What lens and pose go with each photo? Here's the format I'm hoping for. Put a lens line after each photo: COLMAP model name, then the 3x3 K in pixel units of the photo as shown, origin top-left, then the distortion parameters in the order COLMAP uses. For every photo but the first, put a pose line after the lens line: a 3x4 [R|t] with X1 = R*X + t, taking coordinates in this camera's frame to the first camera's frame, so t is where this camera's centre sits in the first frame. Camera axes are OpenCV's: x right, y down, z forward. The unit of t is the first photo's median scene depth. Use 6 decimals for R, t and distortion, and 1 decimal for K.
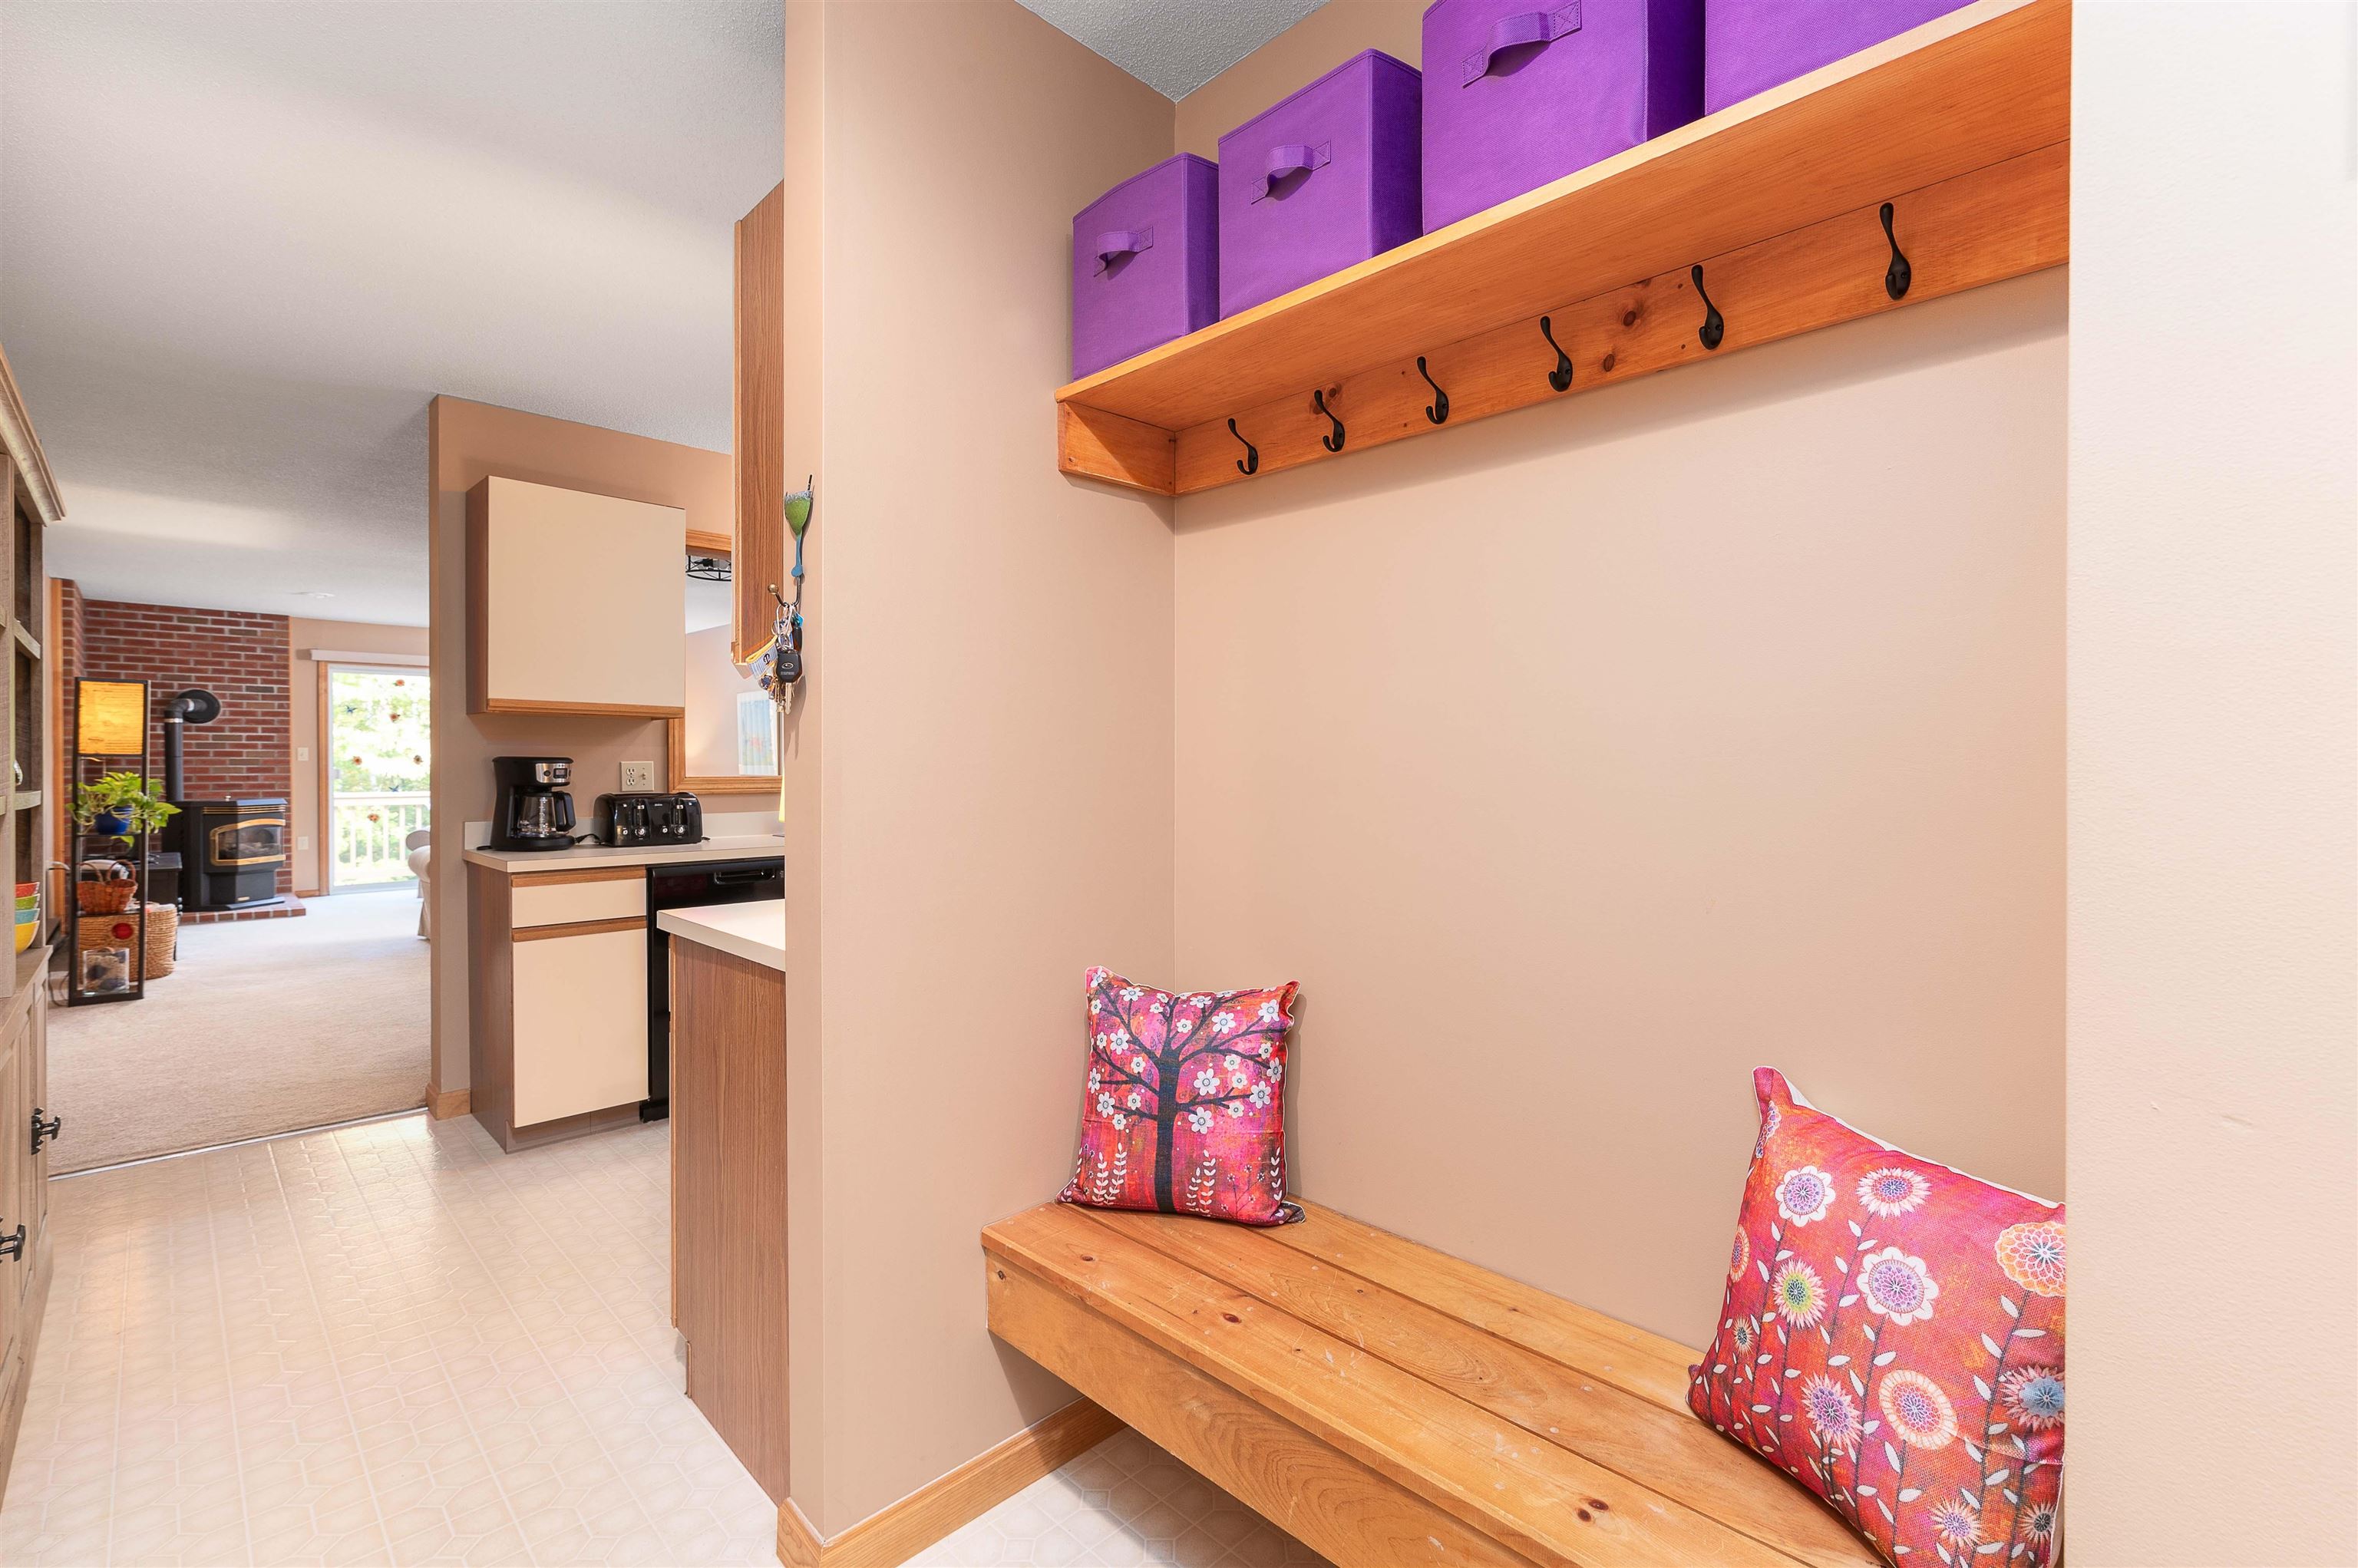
lens RADIAL K [[1024.9, 0, 1159.0], [0, 1024.9, 778.9], [0, 0, 1]] dist [0.004905, 0.000402]
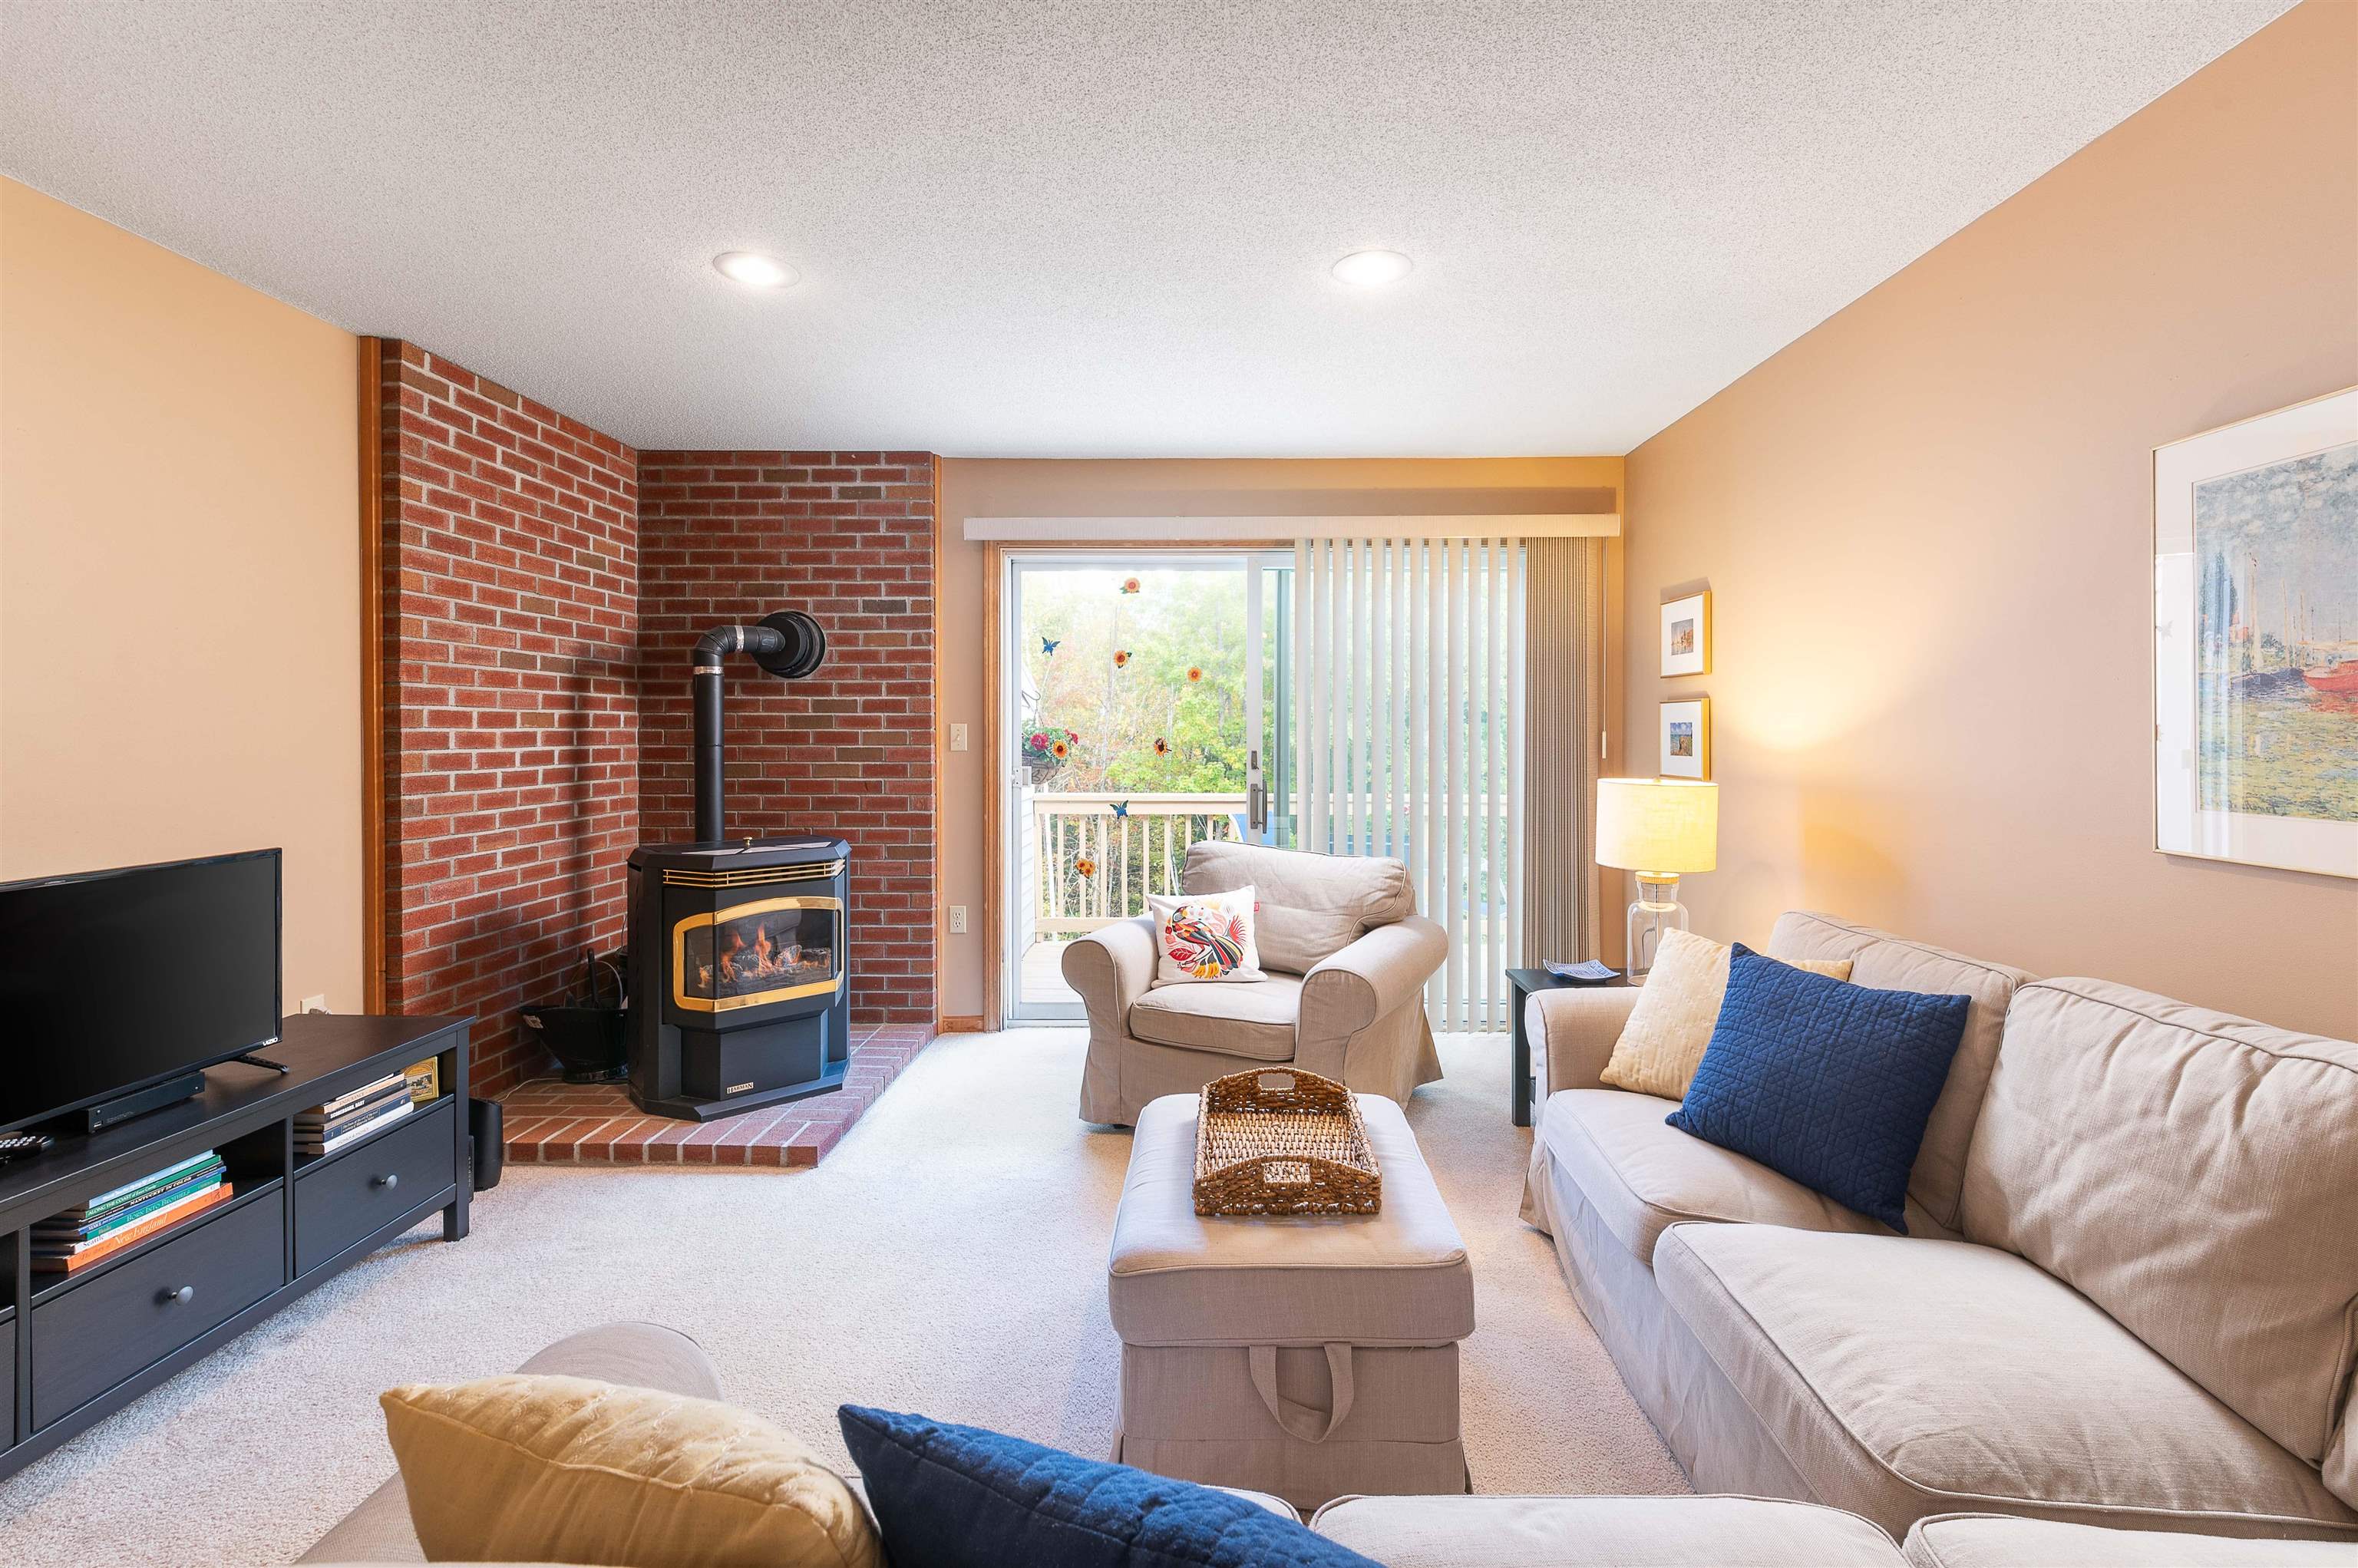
lens RADIAL K [[1024.9, 0, 1177.9], [0, 1024.9, 731.2], [0, 0, 1]] dist [0.004905, 0.000402]
pose [[0.700793, 0.003210, -0.713358, -0.451080], [-0.011871, 0.999904, -0.007163, -0.027077], [0.713266, 0.013488, 0.700763, 0.803103]]
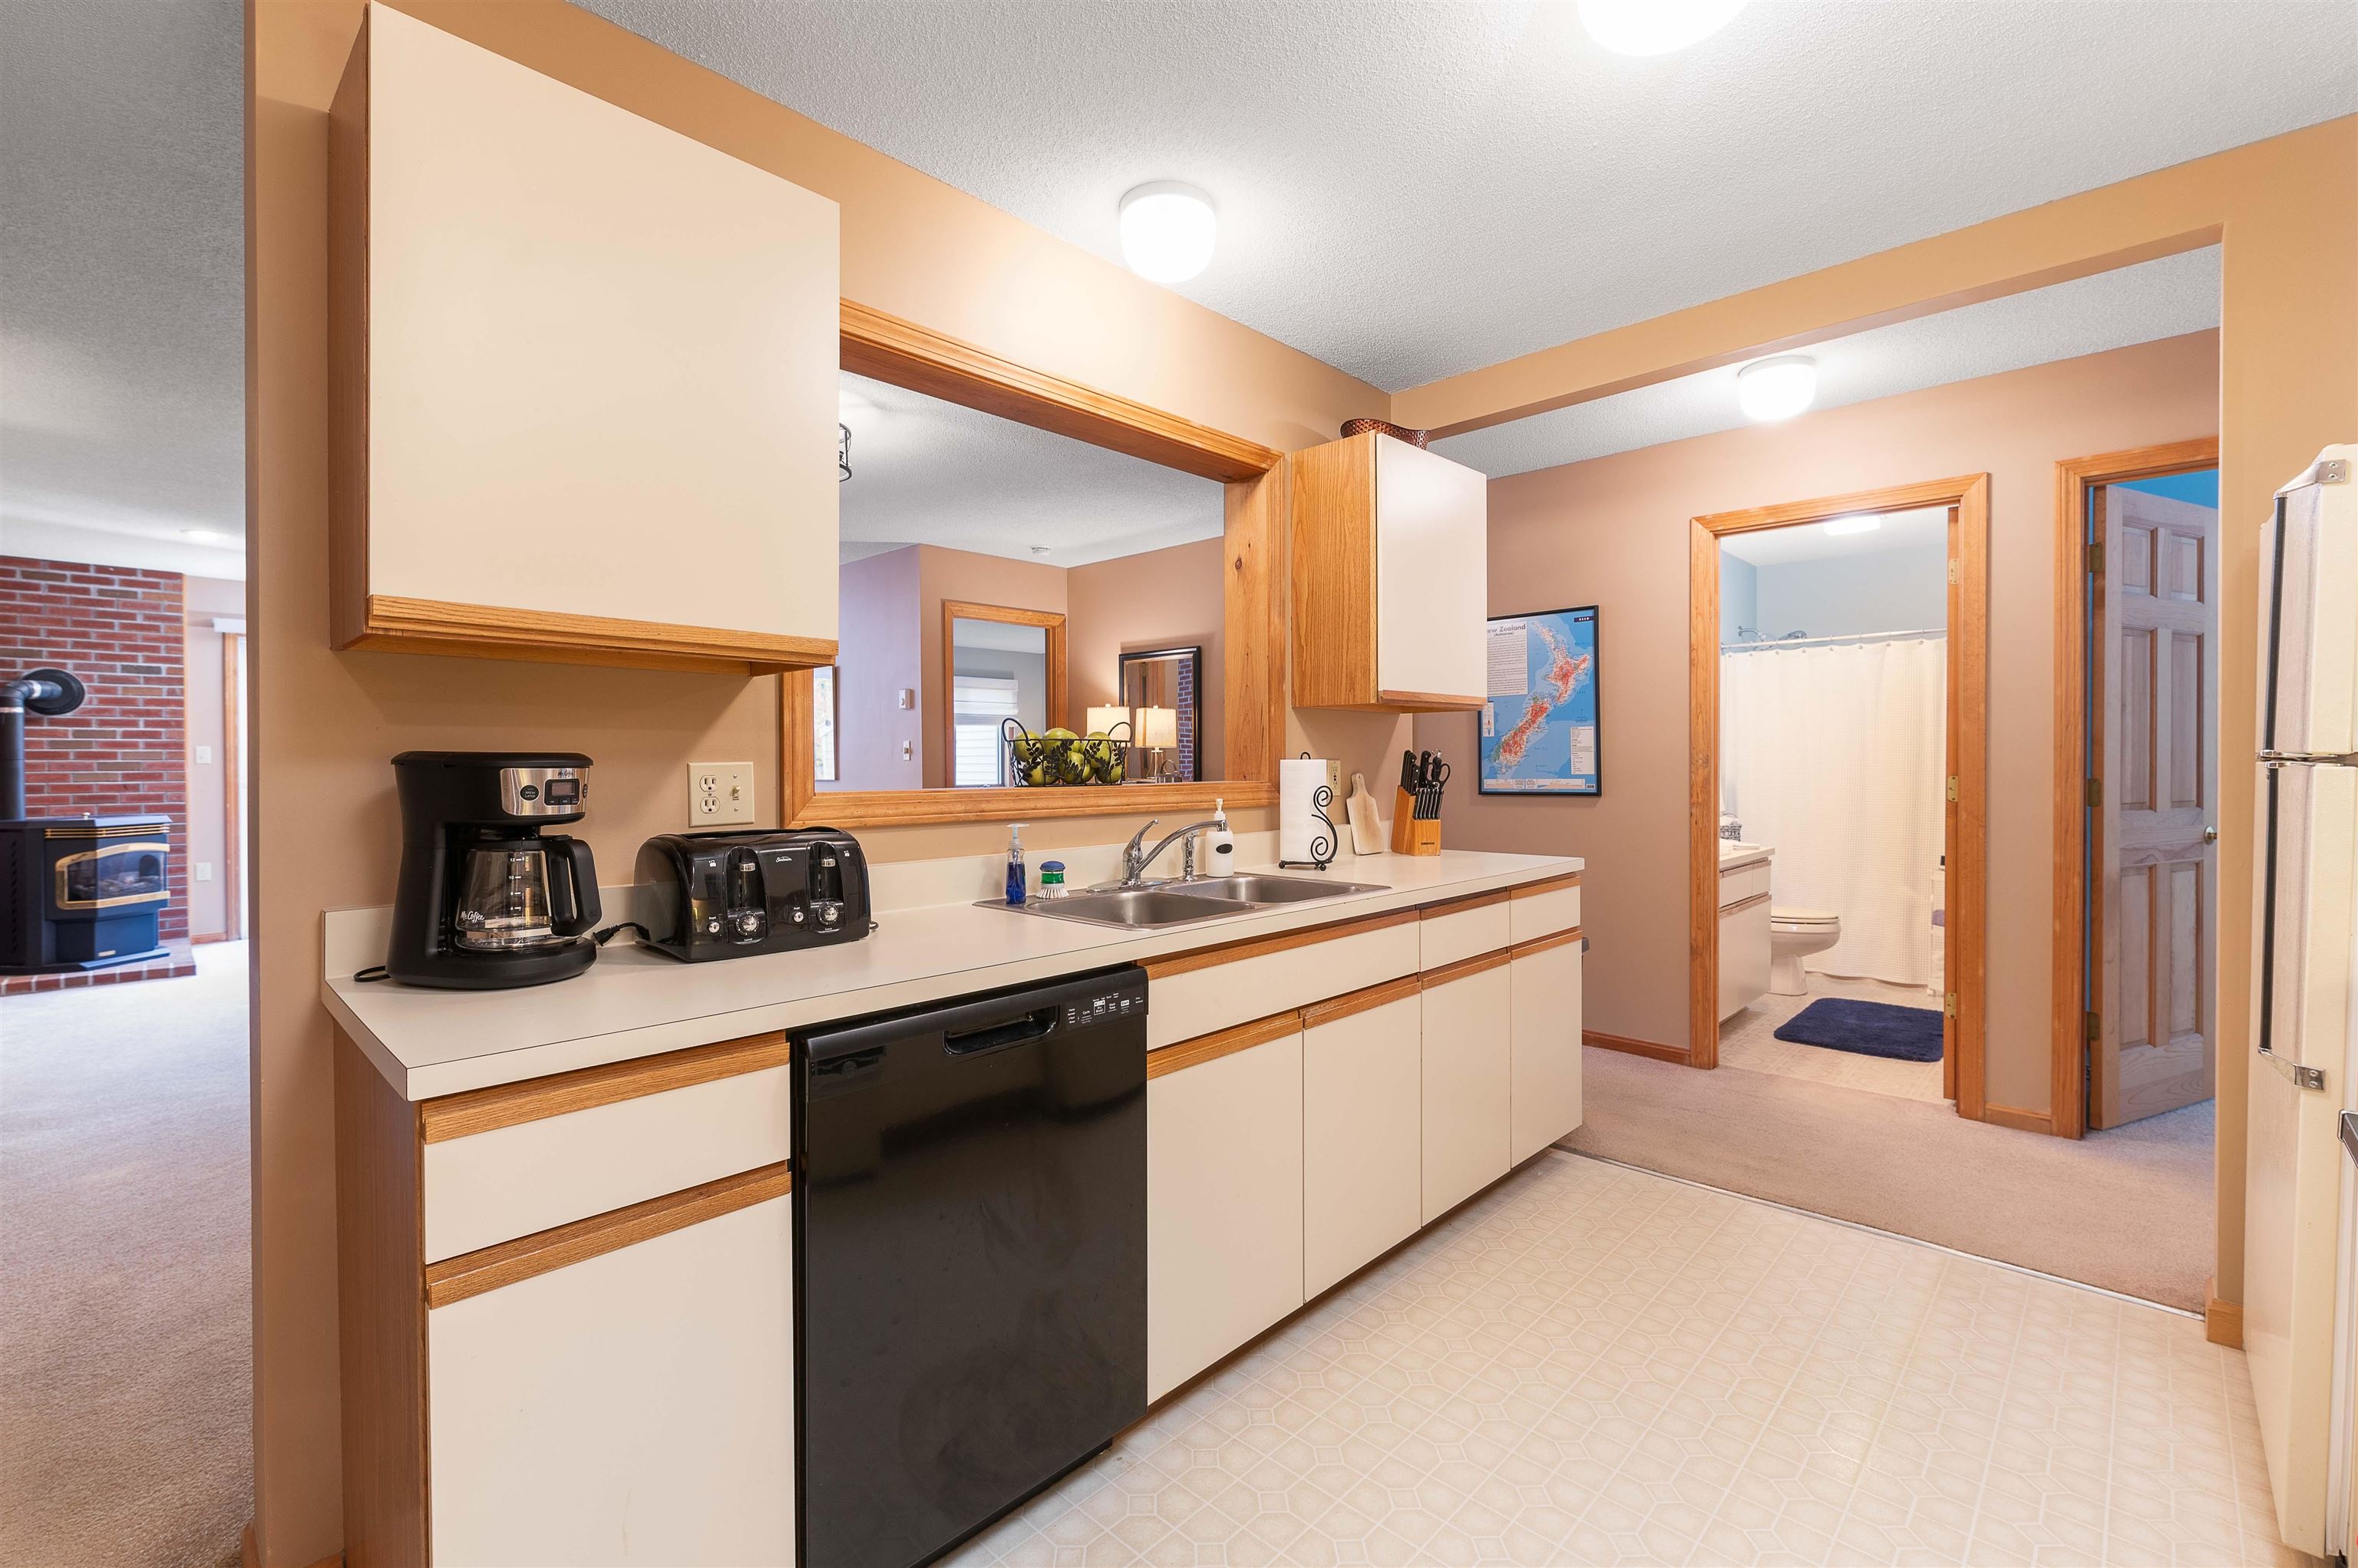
lens RADIAL K [[1024.9, 0, 1180.6], [0, 1024.9, 773.0], [0, 0, 1]] dist [0.004905, 0.000402]
pose [[0.999603, -0.005096, 0.027712, -0.141904], [0.005227, 0.999976, -0.004649, -0.004022], [-0.027687, 0.004792, 0.999605, 0.237795]]
